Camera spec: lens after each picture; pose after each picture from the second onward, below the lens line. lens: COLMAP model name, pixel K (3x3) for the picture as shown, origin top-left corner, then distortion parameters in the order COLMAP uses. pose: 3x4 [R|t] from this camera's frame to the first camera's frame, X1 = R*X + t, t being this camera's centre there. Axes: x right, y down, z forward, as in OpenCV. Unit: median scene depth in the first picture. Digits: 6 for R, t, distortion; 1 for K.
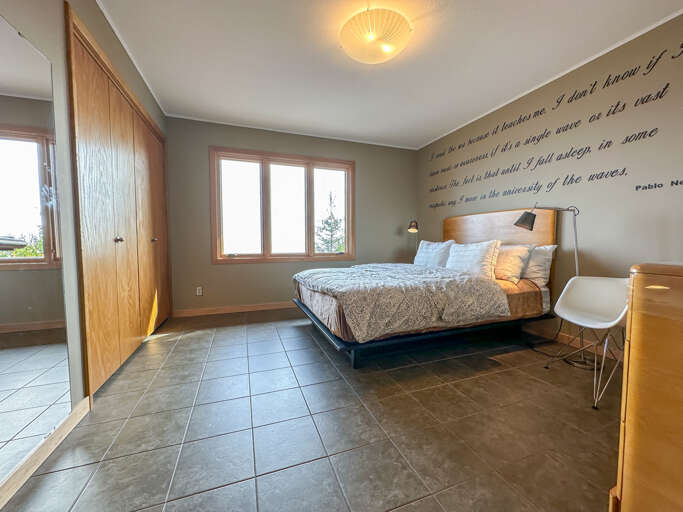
lens RADIAL K [[271.6, 0, 341.5], [0, 271.6, 256.0], [0, 0, 1]] dist [0.000238, 0.000235]
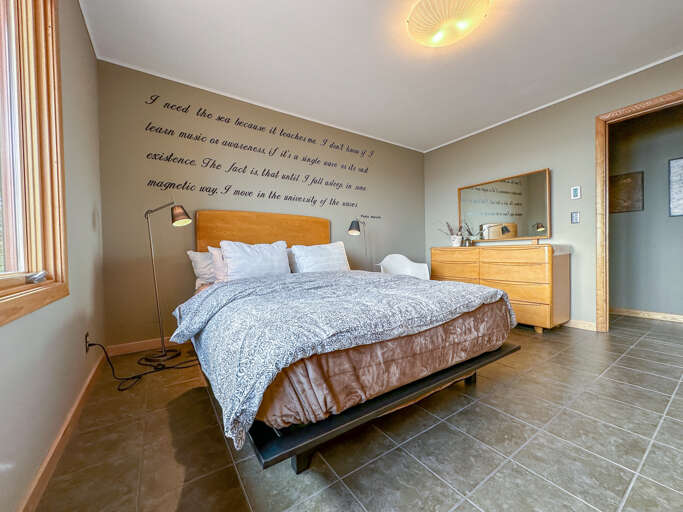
lens RADIAL K [[271.6, 0, 341.5], [0, 271.6, 256.0], [0, 0, 1]] dist [0.000238, 0.000235]
pose [[-0.237228, -0.048959, 0.970220, -0.504148], [0.045487, 0.997074, 0.061436, -0.065248], [-0.970388, 0.058707, -0.234307, 1.108299]]
